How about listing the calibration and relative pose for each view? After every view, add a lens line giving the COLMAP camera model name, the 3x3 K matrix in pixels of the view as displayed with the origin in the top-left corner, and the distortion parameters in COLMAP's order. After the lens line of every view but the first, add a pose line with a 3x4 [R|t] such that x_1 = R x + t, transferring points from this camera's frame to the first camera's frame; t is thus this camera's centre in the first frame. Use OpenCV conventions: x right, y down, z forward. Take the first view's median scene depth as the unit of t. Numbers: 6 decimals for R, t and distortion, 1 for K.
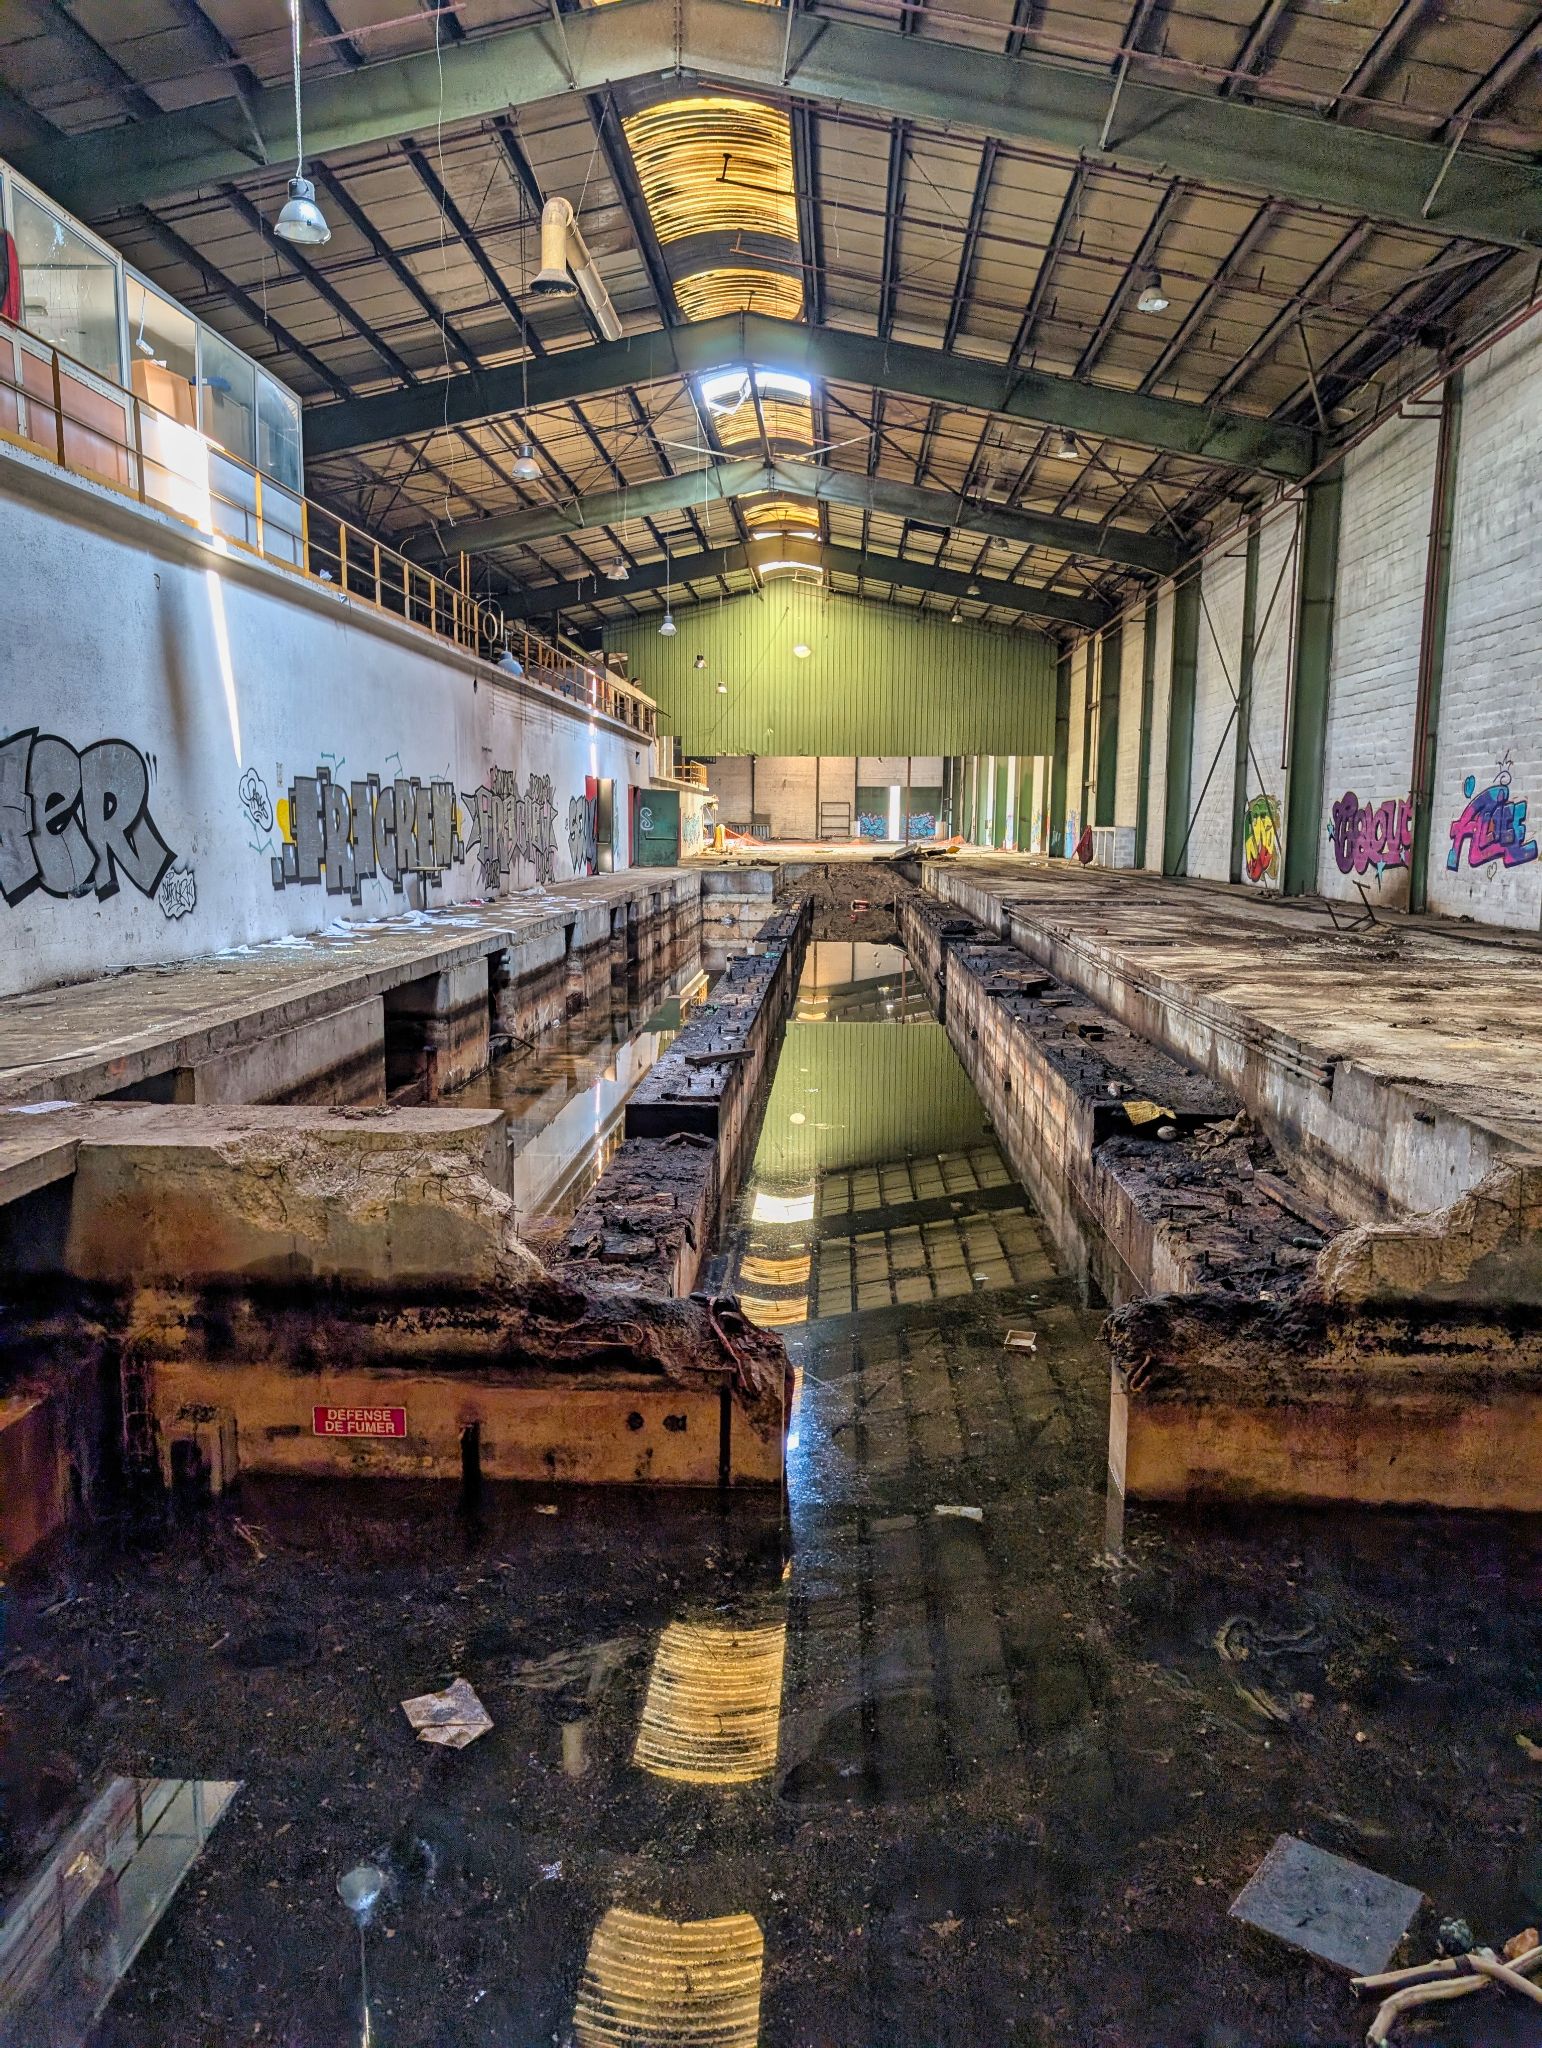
lens RADIAL K [[1480.5, 0, 774.5], [0, 1480.5, 1040.8], [0, 0, 1]] dist [0.026883, -0.009678]
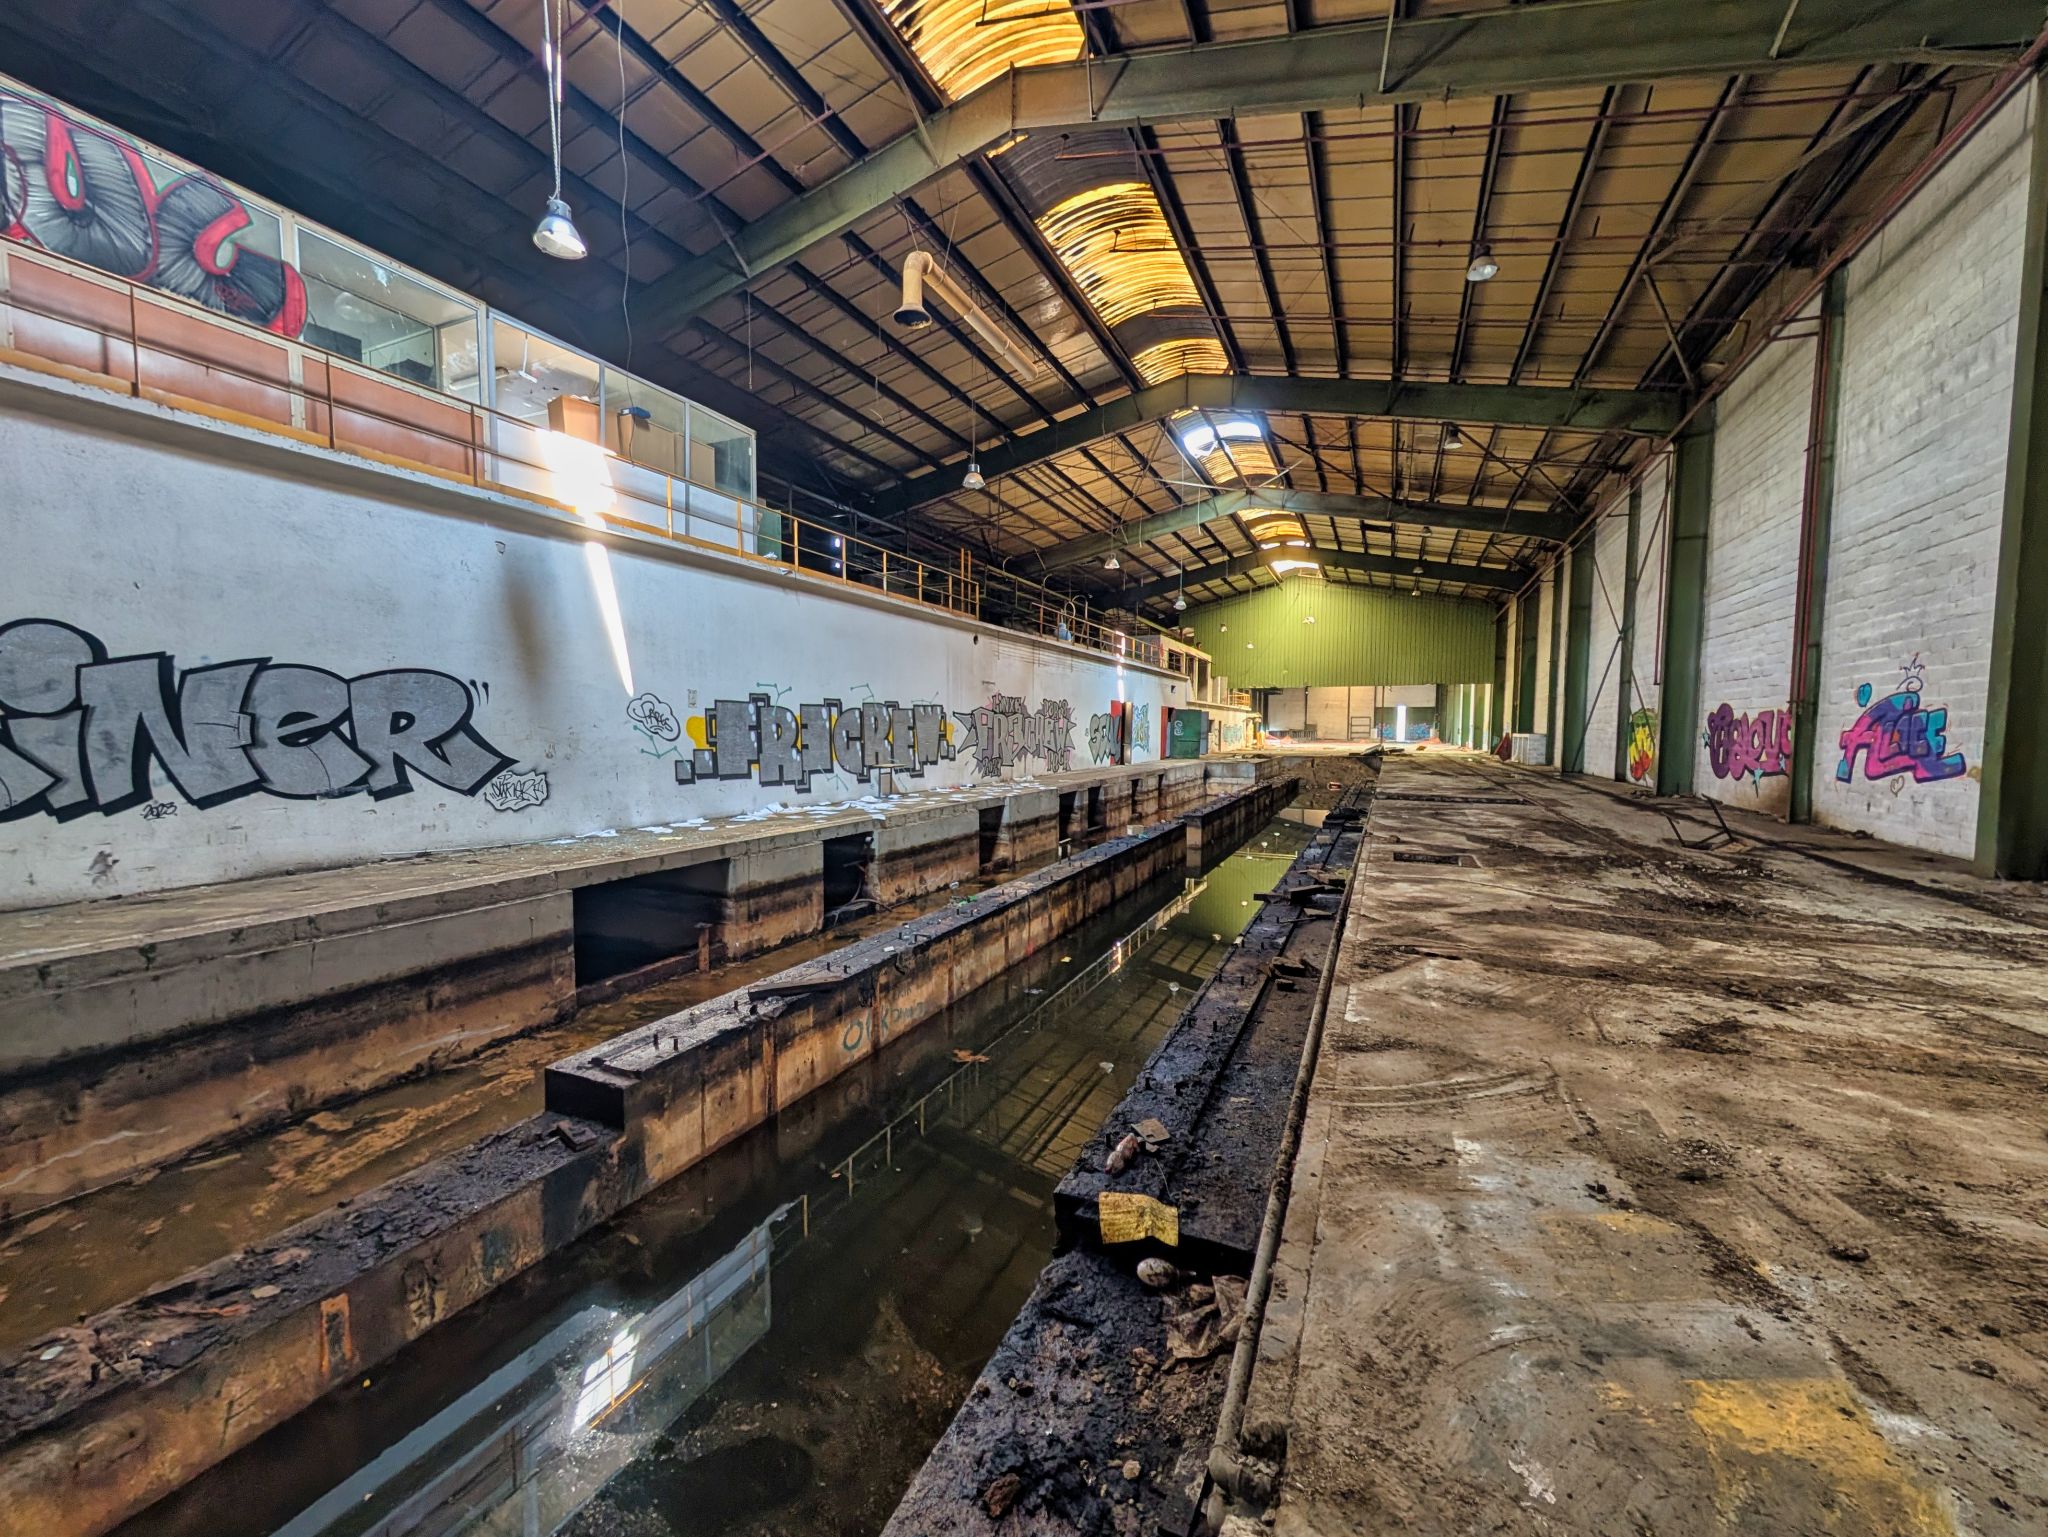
lens RADIAL K [[811.7, 0, 1027.0], [0, 811.7, 784.2], [0, 0, 1]] dist [0.004524, -0.000614]
pose [[0.930400, 0.022887, -0.365831, 0.141153], [-0.051605, 0.996287, -0.068915, -0.044243], [0.362895, 0.082997, 0.928126, 0.287442]]
